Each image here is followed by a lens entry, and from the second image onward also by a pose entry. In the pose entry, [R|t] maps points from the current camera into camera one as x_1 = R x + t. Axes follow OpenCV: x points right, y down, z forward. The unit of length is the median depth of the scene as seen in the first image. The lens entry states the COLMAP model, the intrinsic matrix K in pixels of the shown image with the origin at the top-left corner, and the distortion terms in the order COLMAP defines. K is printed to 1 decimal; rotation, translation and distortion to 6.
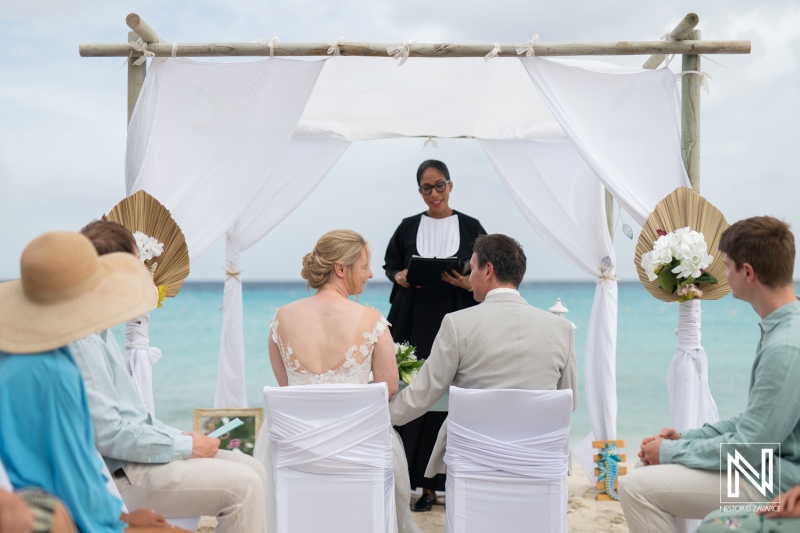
lens RADIAL K [[1151.9, 0, 400.0], [0, 1151.9, 266.5], [0, 0, 1]] dist [0.013410, 0.019687]
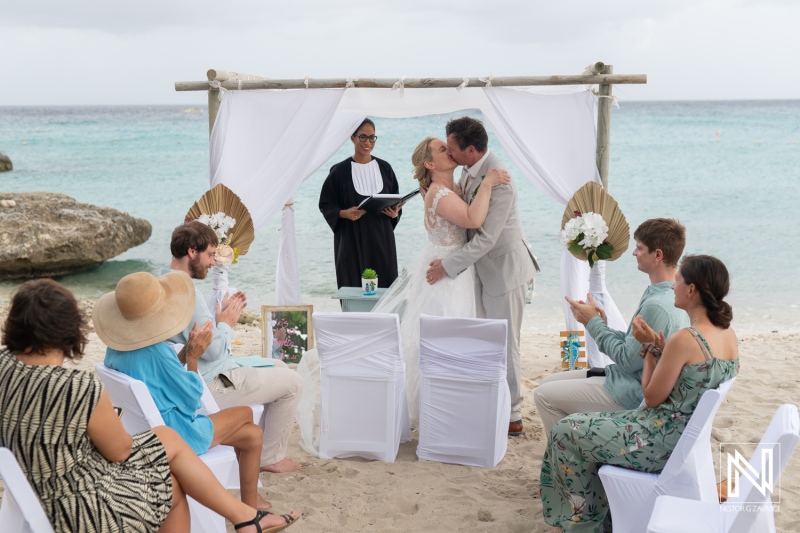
lens RADIAL K [[1134.8, 0, 400.0], [0, 1134.8, 266.5], [0, 0, 1]] dist [0.028556, -0.005702]
pose [[0.998399, 0.002369, -0.056519, 0.083162], [0.006298, 0.988255, 0.152681, -0.178211], [0.056217, -0.152792, 0.986658, -0.415195]]
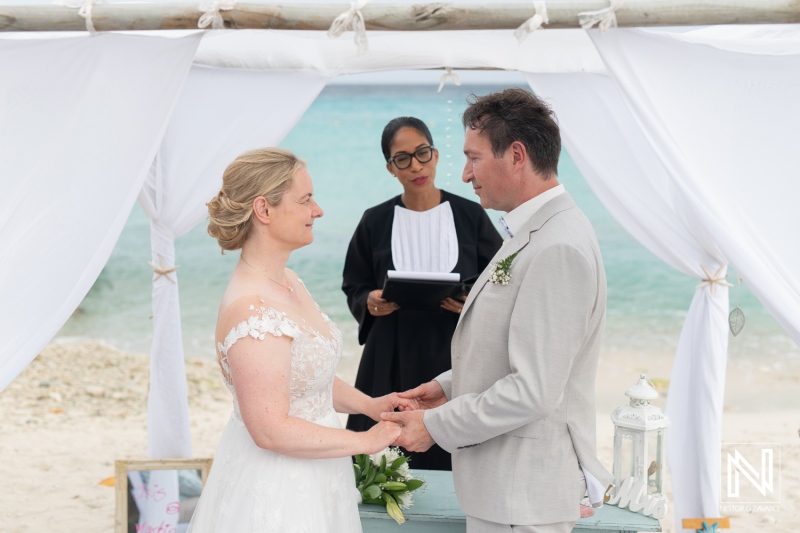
lens RADIAL K [[1151.9, 0, 400.0], [0, 1151.9, 266.5], [0, 0, 1]] dist [0.013410, 0.019687]
pose [[0.998179, 0.007842, -0.059814, 0.054563], [0.002443, 0.985447, 0.169963, -0.166486], [0.060276, -0.169800, 0.983634, 0.493142]]
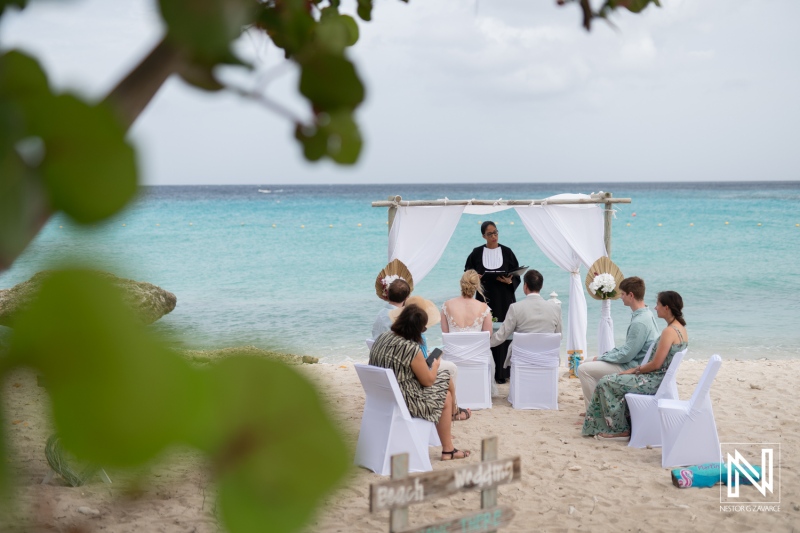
lens RADIAL K [[1127.9, 0, 400.0], [0, 1127.9, 266.5], [0, 0, 1]] dist [0.014368, 0.053716]
pose [[0.999766, -0.006804, 0.020520, -0.264494], [0.005053, 0.996436, 0.084198, -0.259479], [-0.021020, -0.084074, 0.996238, -1.516096]]
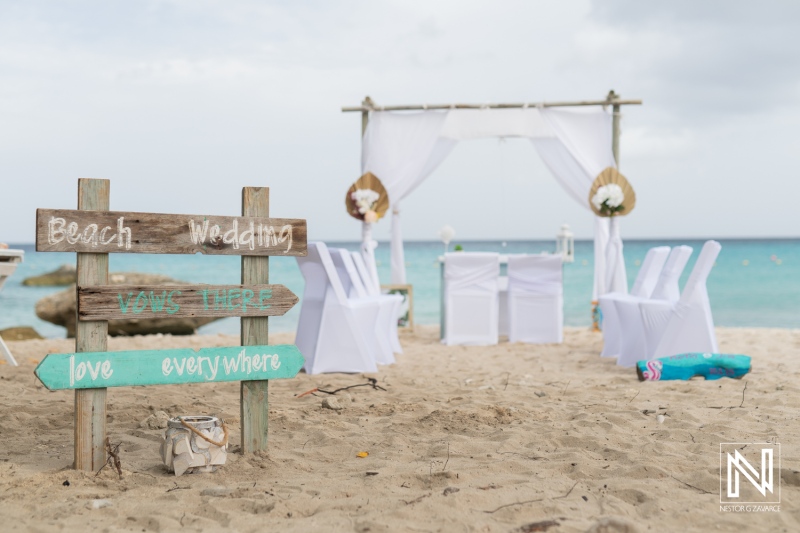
lens RADIAL K [[1134.8, 0, 400.0], [0, 1134.8, 266.5], [0, 0, 1]] dist [0.028556, -0.005702]
pose [[0.996237, -0.006016, -0.086457, 0.028239], [0.009117, 0.999328, 0.035514, 0.042263], [0.086185, -0.036169, 0.995622, -1.209942]]
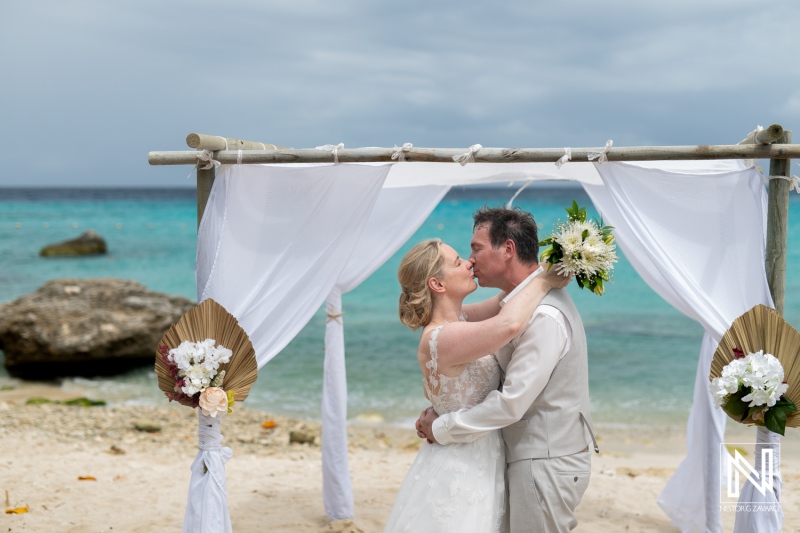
lens RADIAL K [[1151.9, 0, 400.0], [0, 1151.9, 266.5], [0, 0, 1]] dist [0.013410, 0.019687]
pose [[0.989179, 0.011651, -0.146251, 0.087434], [0.000048, 0.996816, 0.079739, -0.172259], [0.146714, -0.078883, 0.986029, 0.029892]]
